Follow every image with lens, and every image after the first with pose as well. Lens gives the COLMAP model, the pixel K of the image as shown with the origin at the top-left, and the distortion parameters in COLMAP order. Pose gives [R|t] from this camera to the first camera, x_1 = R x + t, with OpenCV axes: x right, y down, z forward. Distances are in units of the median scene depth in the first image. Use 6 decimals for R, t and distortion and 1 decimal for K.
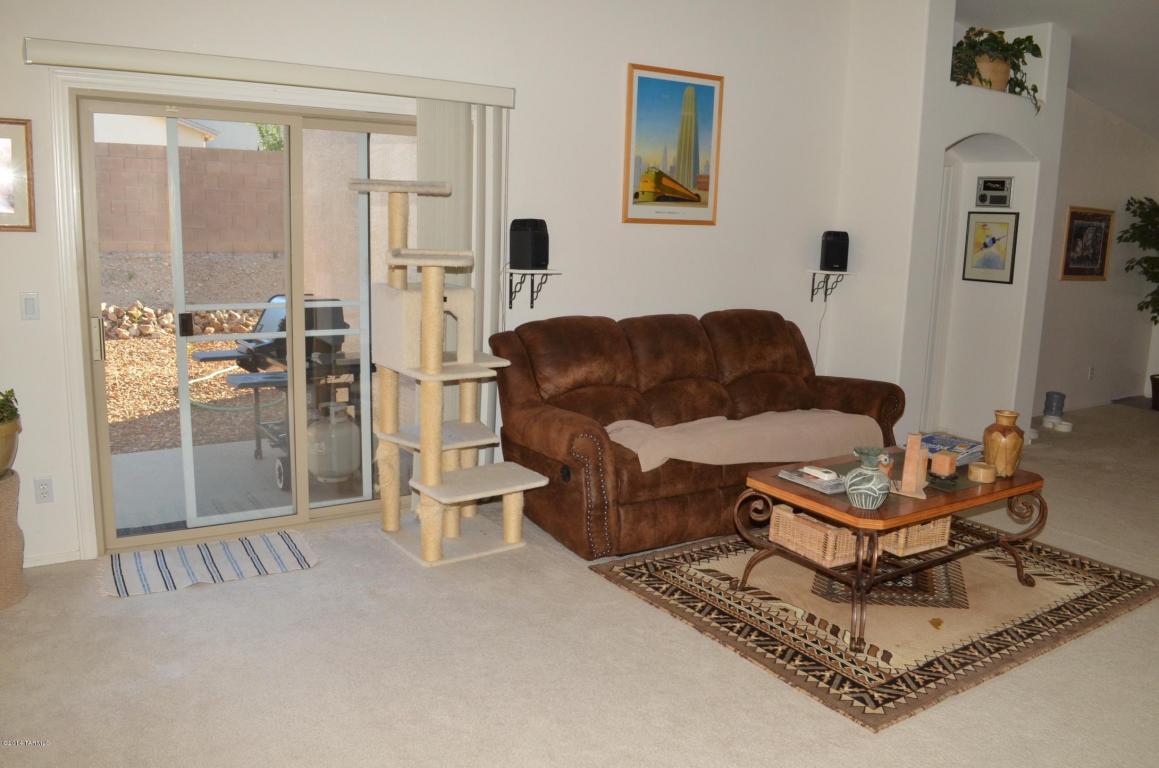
lens RADIAL K [[913.9, 0, 591.7], [0, 913.9, 387.5], [0, 0, 1]] dist [-0.084457, 0.019189]
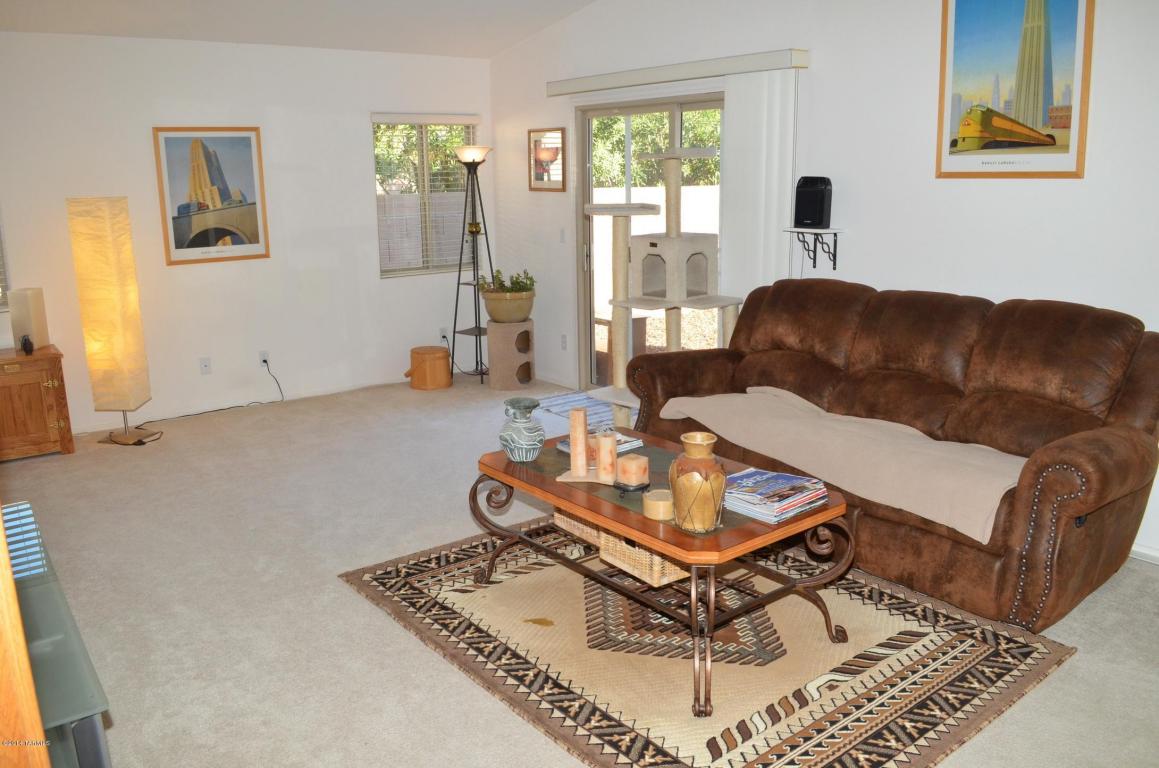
lens RADIAL K [[913.9, 0, 591.7], [0, 913.9, 387.5], [0, 0, 1]] dist [-0.084457, 0.019189]
pose [[0.085128, 0.188844, -0.978310, 0.851528], [-0.170189, 0.970201, 0.172470, -0.085679], [0.981728, 0.151816, 0.114730, 0.639667]]
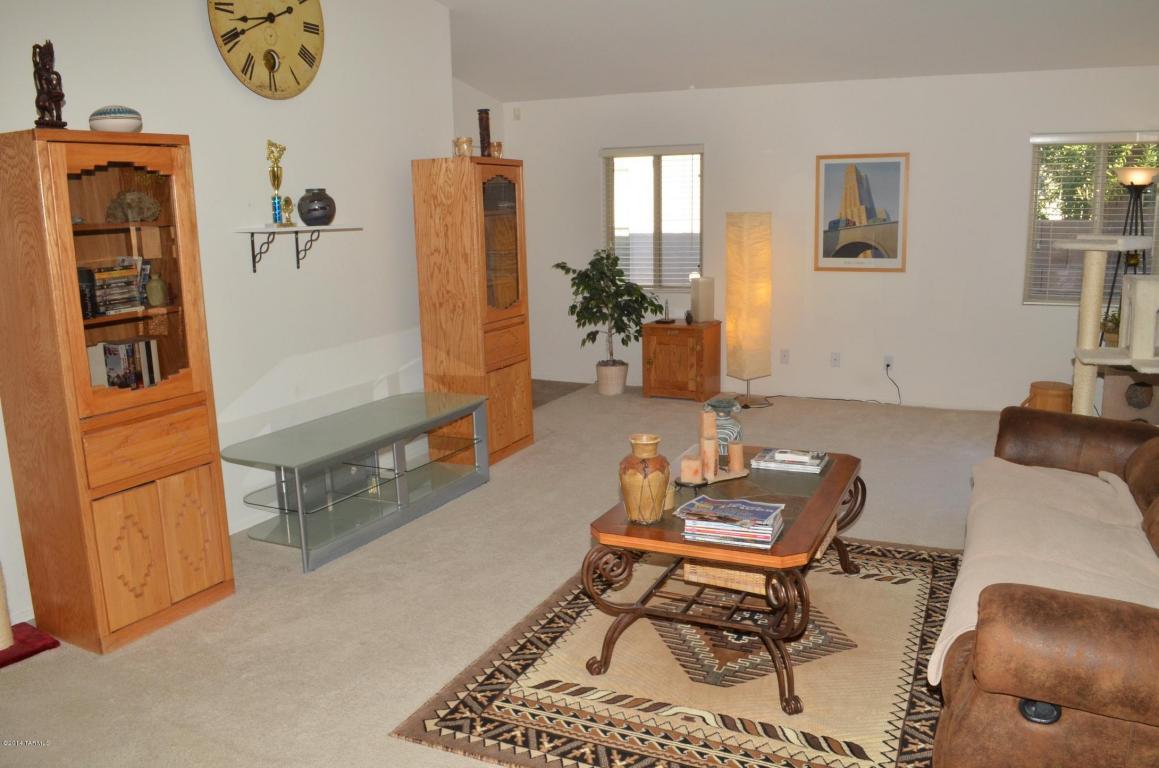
lens RADIAL K [[913.9, 0, 591.7], [0, 913.9, 387.5], [0, 0, 1]] dist [-0.084457, 0.019189]
pose [[-0.851155, 0.079602, -0.518844, 0.681763], [-0.112109, 0.938060, 0.327832, -0.196169], [0.512803, 0.337203, -0.789511, 1.195542]]
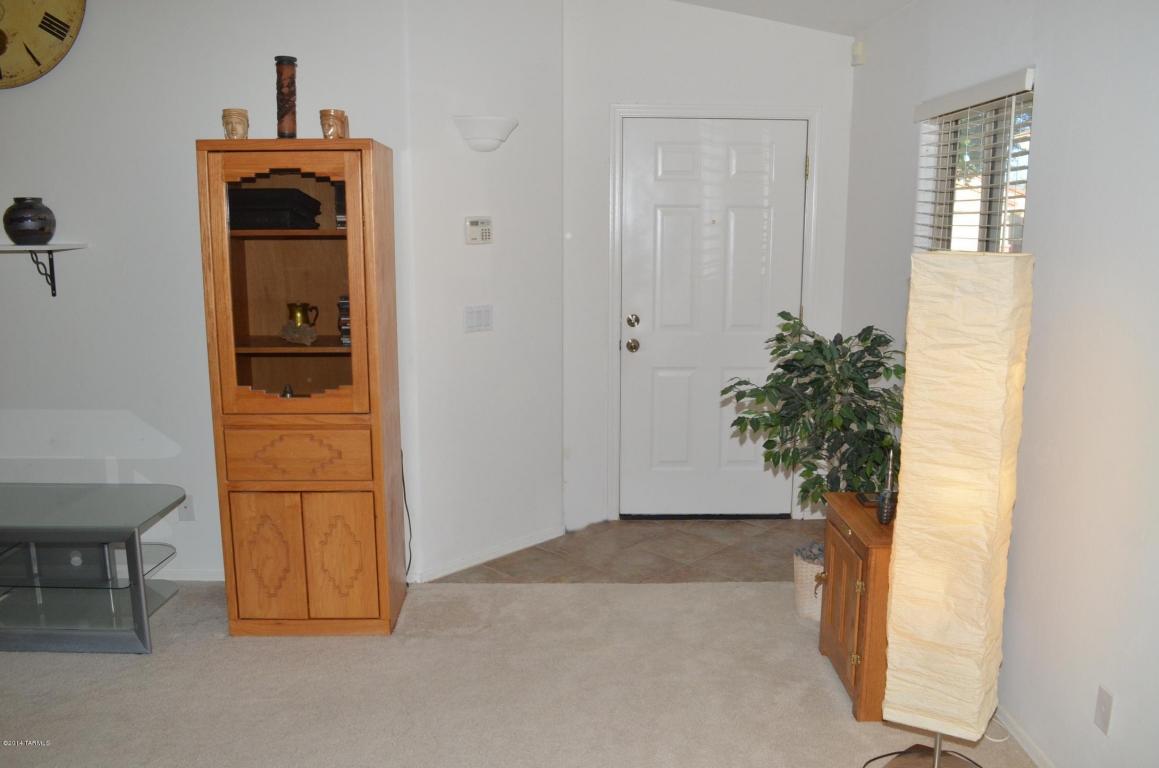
lens RADIAL K [[913.9, 0, 591.7], [0, 913.9, 387.5], [0, 0, 1]] dist [-0.084457, 0.019189]
pose [[-0.828968, -0.136986, 0.542261, -0.319500], [0.064291, 0.939776, 0.335690, -0.119647], [-0.555589, 0.313139, -0.770237, 0.609738]]
